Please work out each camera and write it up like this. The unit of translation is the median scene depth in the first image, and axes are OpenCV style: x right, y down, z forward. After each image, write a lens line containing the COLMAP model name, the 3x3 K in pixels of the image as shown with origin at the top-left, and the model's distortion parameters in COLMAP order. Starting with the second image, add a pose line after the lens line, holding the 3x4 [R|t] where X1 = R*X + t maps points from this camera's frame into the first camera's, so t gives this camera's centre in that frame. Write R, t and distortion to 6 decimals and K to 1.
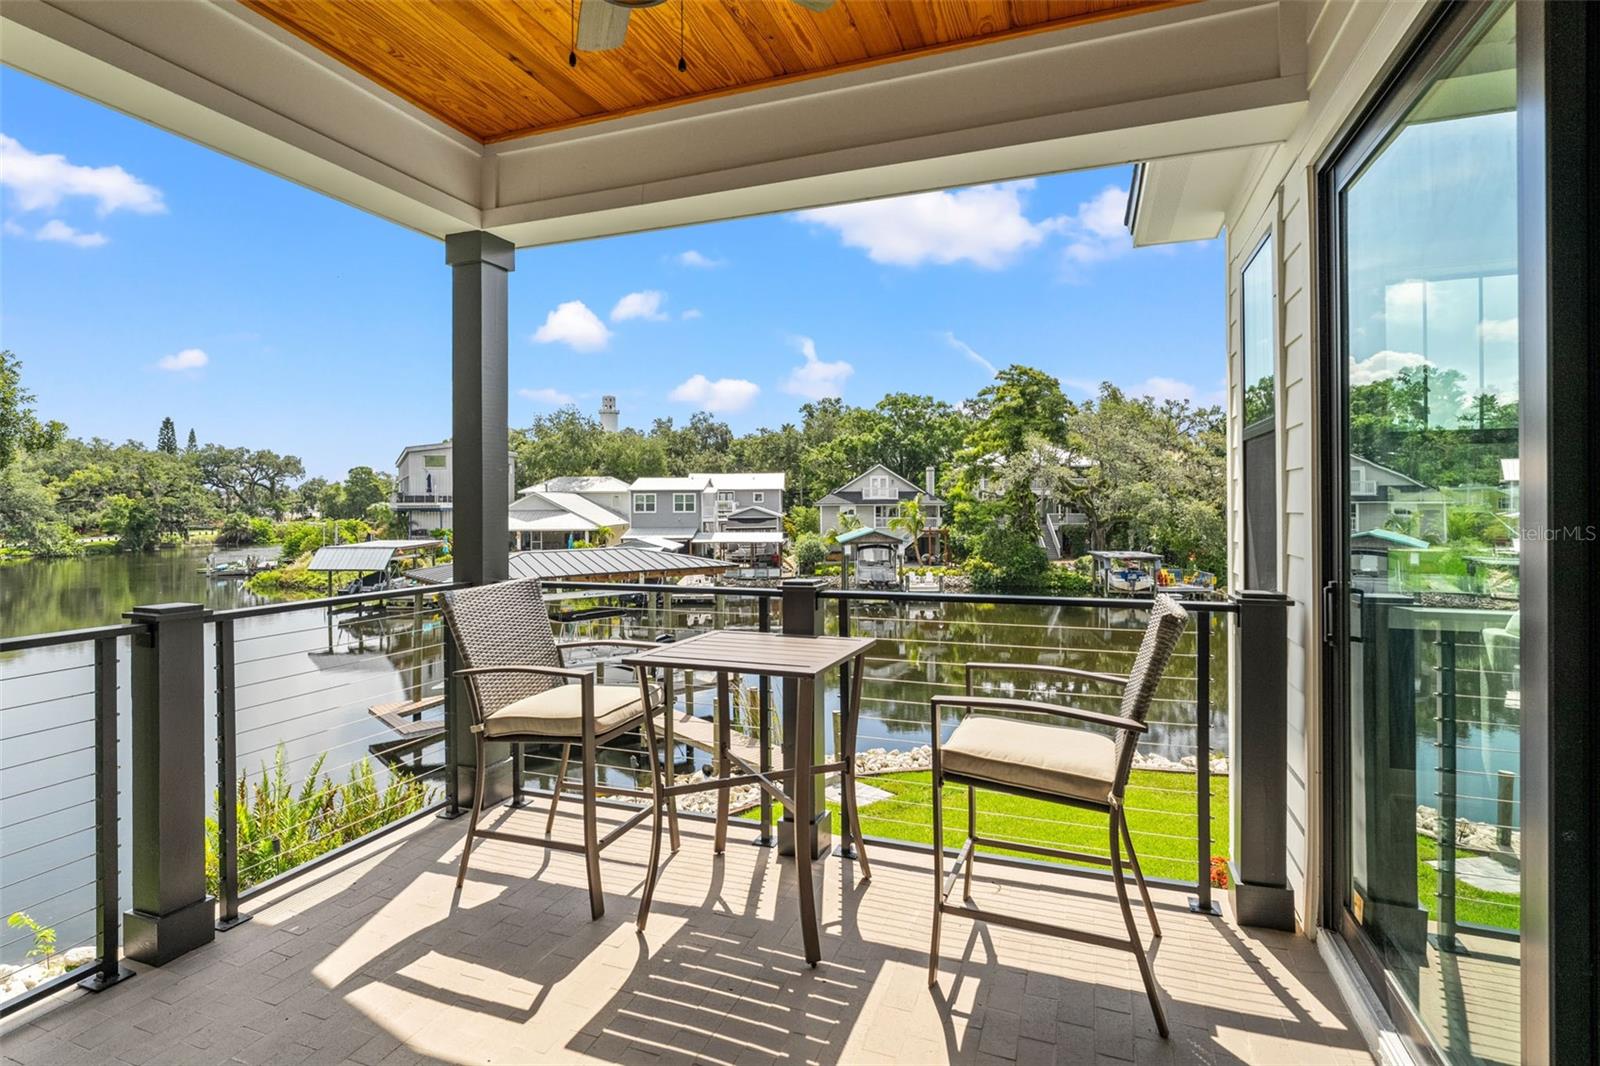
lens RADIAL K [[777.9, 0, 791.4], [0, 777.9, 503.0], [0, 0, 1]] dist [-0.005856, -0.001048]
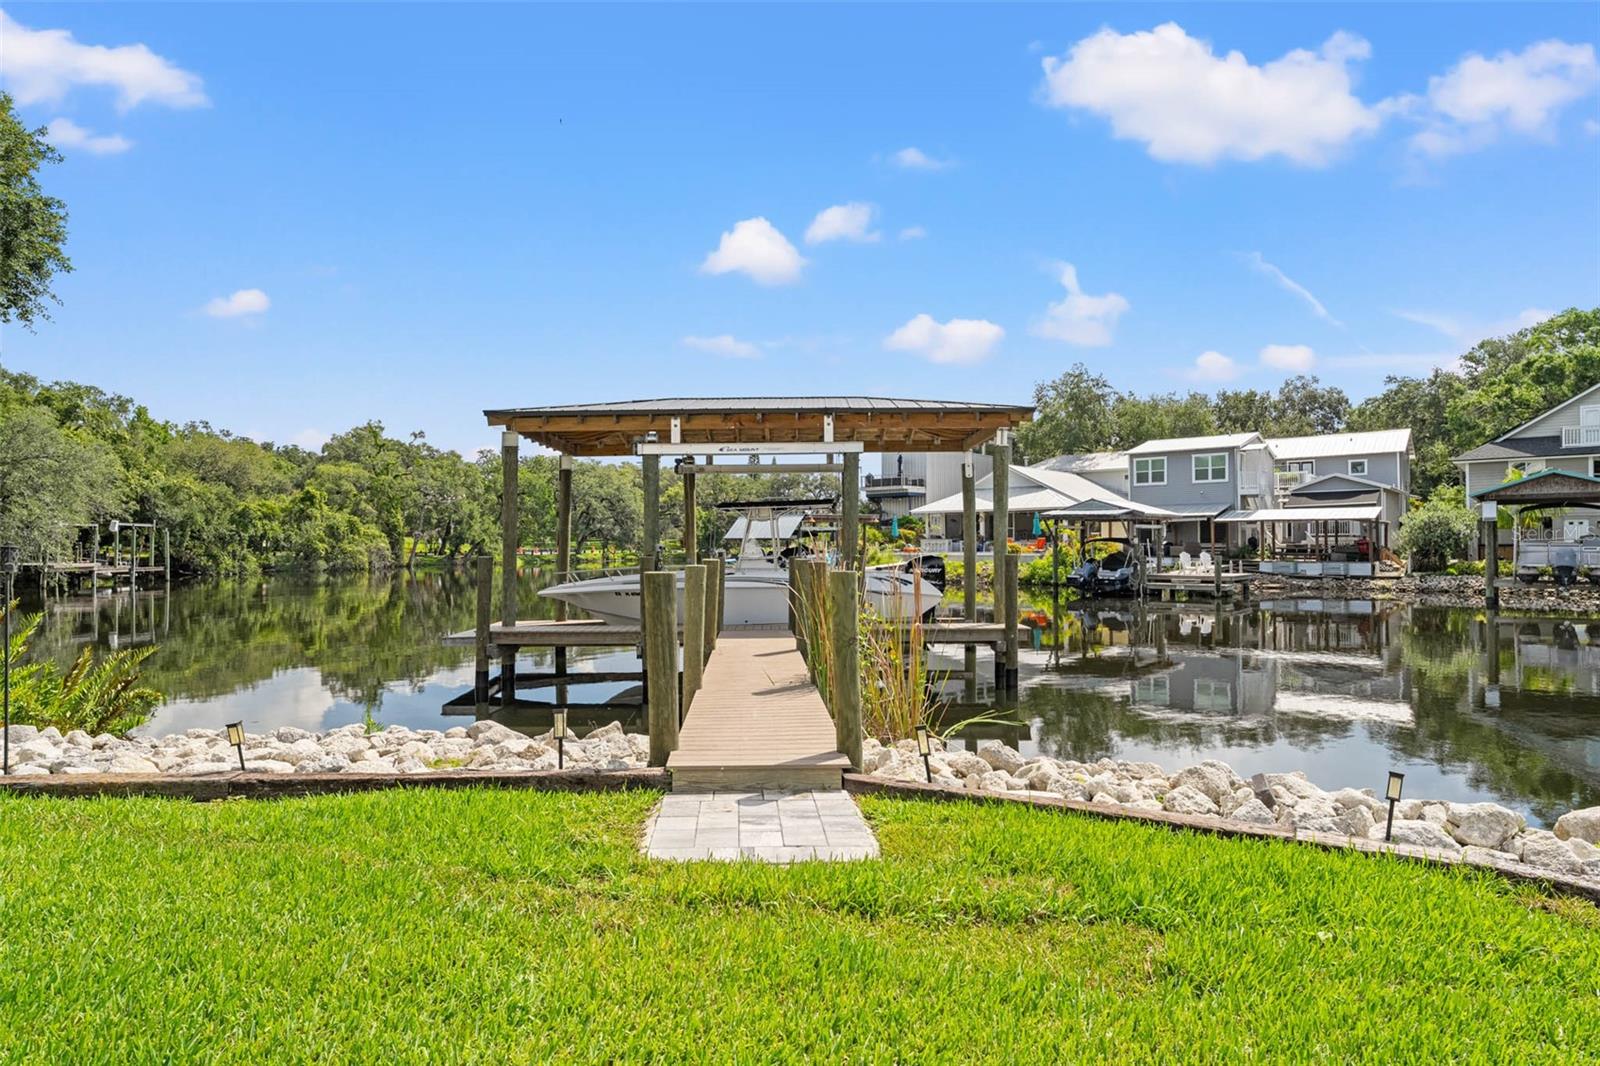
lens RADIAL K [[881.3, 0, 796.8], [0, 881.3, 534.7], [0, 0, 1]] dist [-0.000699, -0.000532]
pose [[0.776901, -0.006909, -0.629585, 0.058030], [0.002522, 0.999966, -0.007862, 0.056050], [0.629618, 0.004520, 0.776892, 0.157301]]
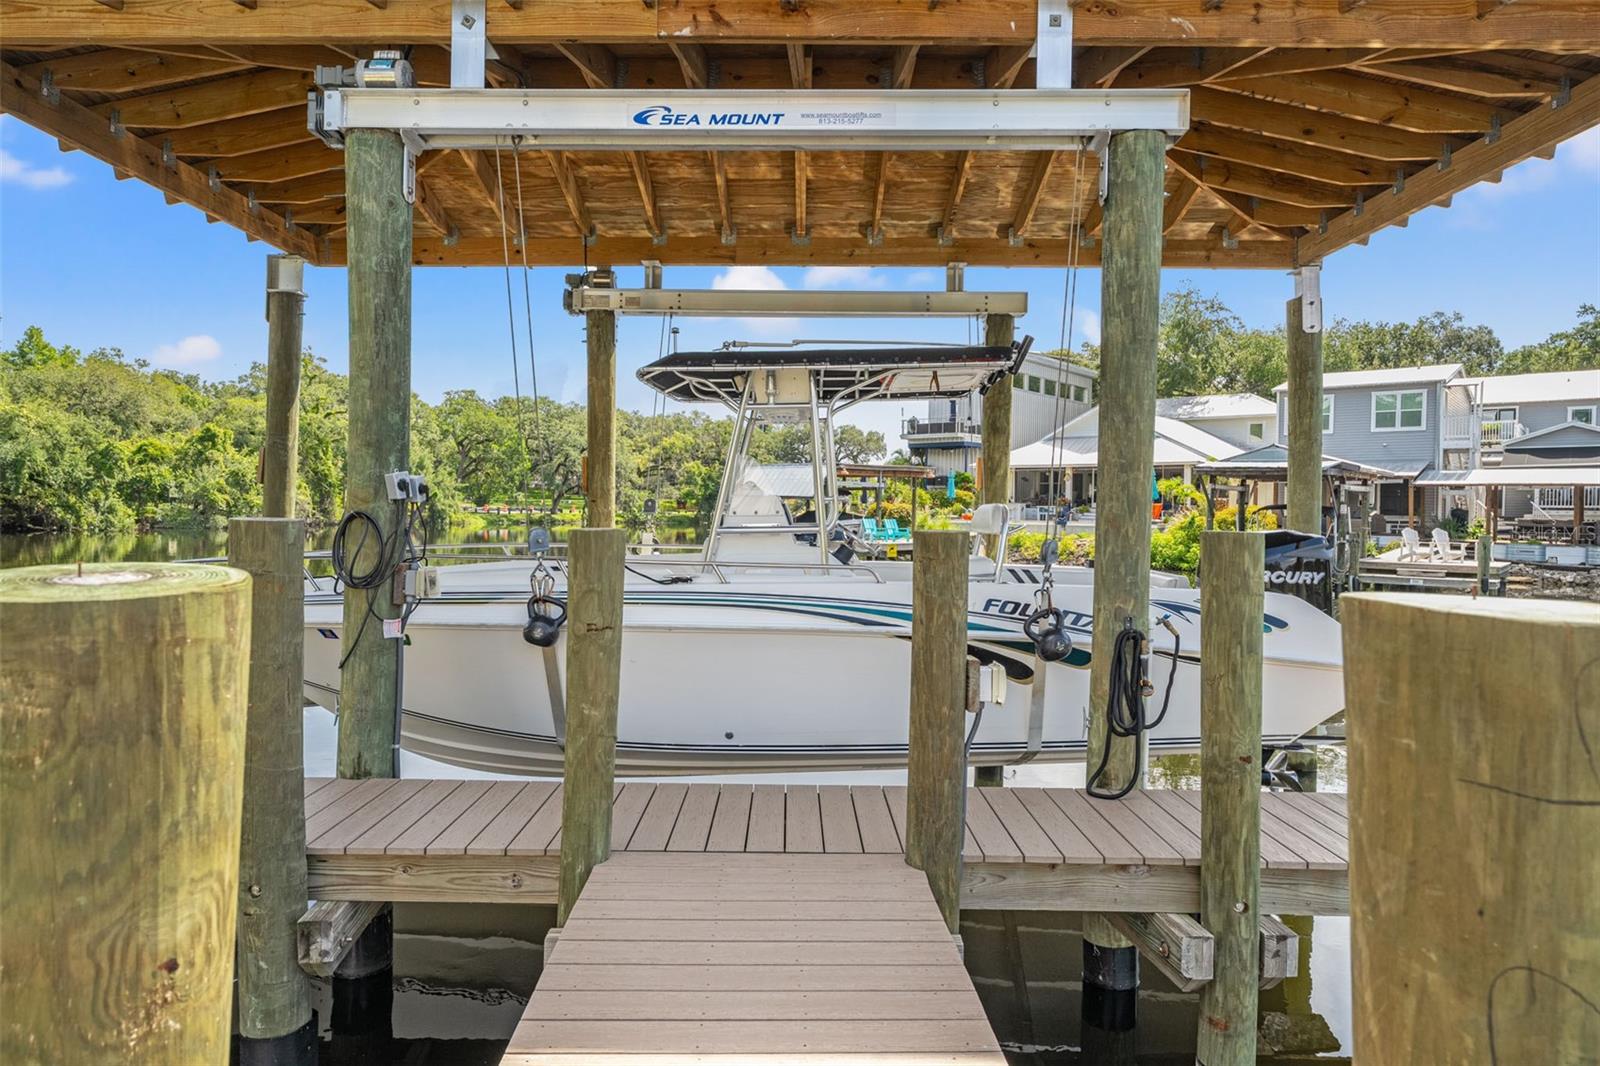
lens RADIAL K [[962.6, 0, 799.9], [0, 962.6, 527.8], [0, 0, 1]] dist [0.003365, 0.000443]
pose [[0.770621, 0.028178, -0.636670, -0.035567], [-0.017315, 0.999579, 0.023281, 0.058119], [0.637058, -0.006917, 0.770784, 0.262352]]
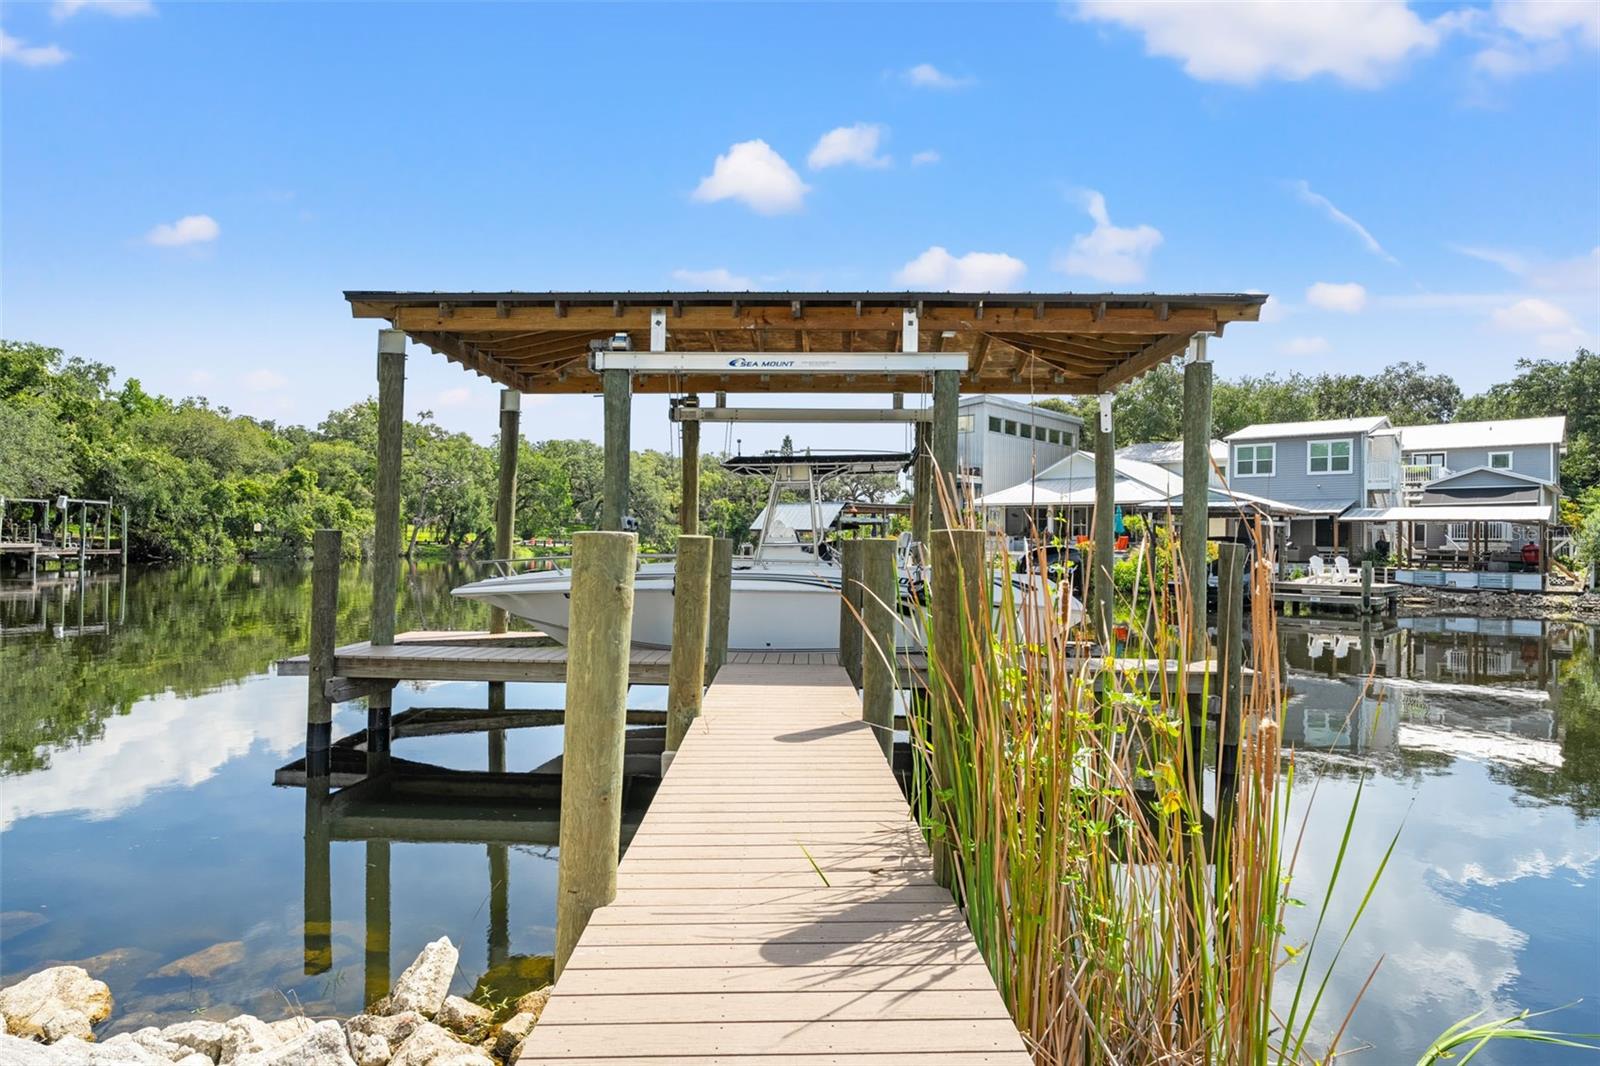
lens RADIAL K [[922.0, 0, 799.8], [0, 922.0, 534.5], [0, 0, 1]] dist [0.000836, 0.000240]
pose [[0.756003, 0.010200, -0.654488, 0.009913], [-0.017820, 0.999829, -0.005003, 0.059206], [0.654325, 0.015446, 0.756056, 0.211560]]
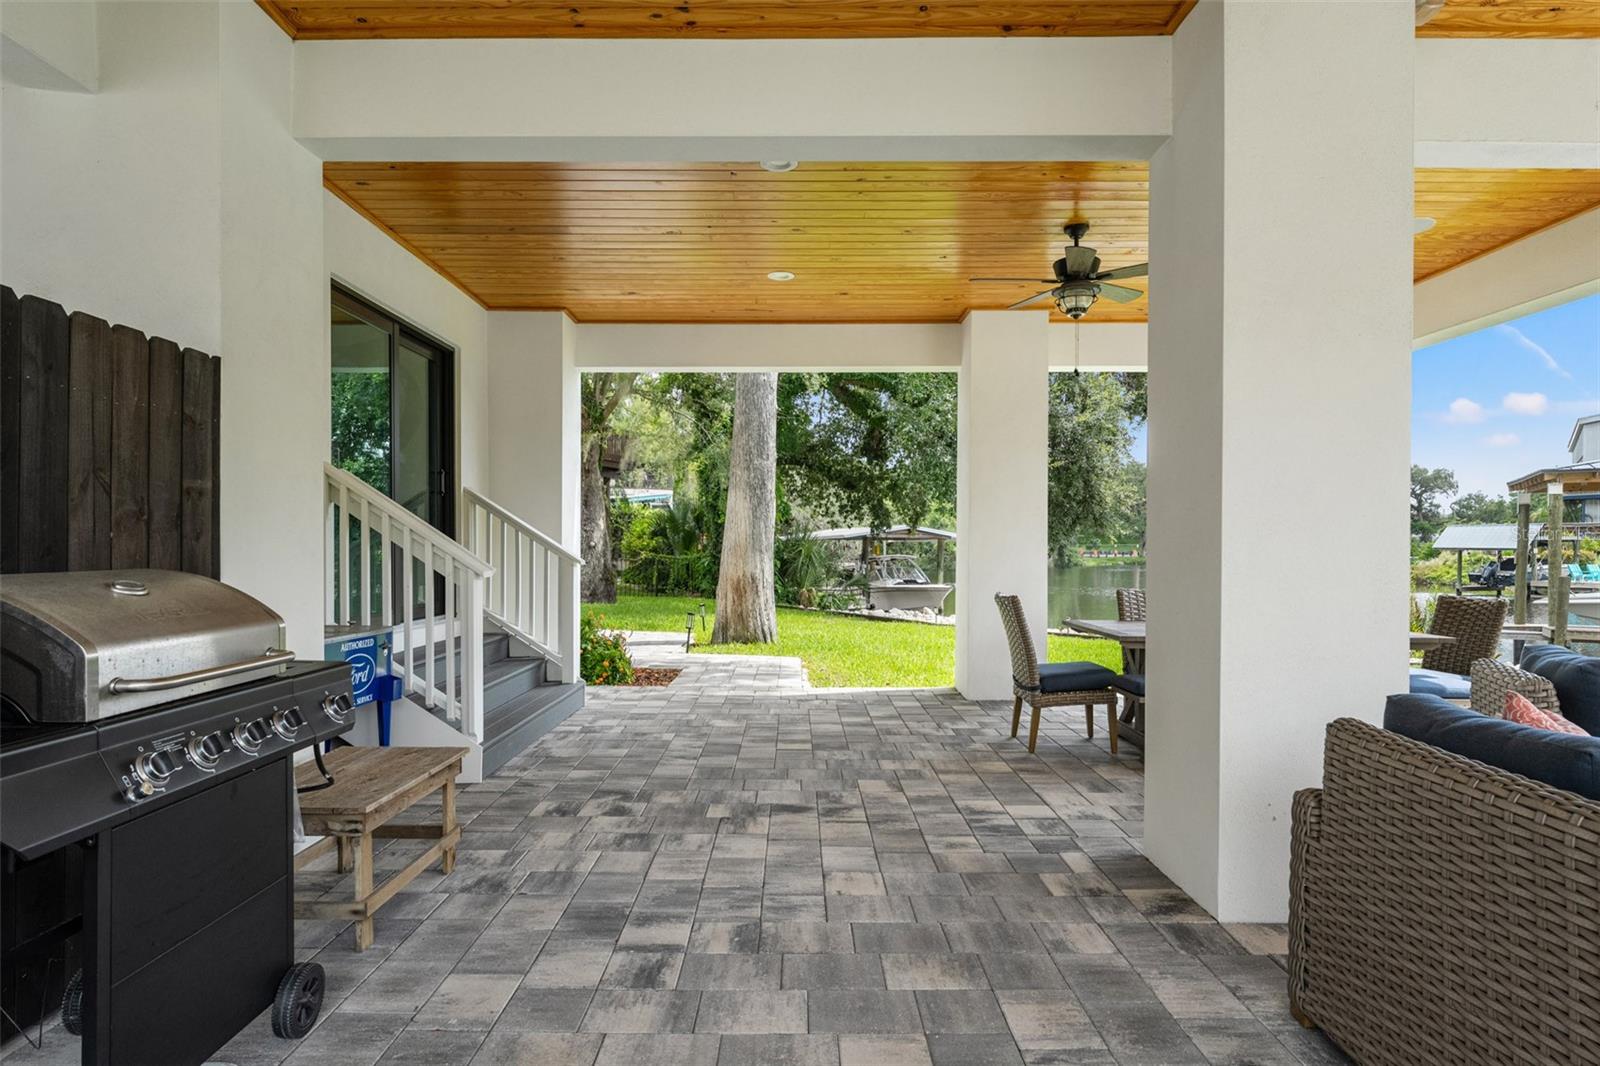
lens RADIAL K [[871.4, 0, 803.3], [0, 871.4, 568.5], [0, 0, 1]] dist [0.001484, -0.000358]
pose [[0.352276, 0.028544, -0.935461, 0.052625], [0.000707, 0.999526, 0.030765, 0.048574], [0.935896, -0.011500, 0.352089, -0.042583]]
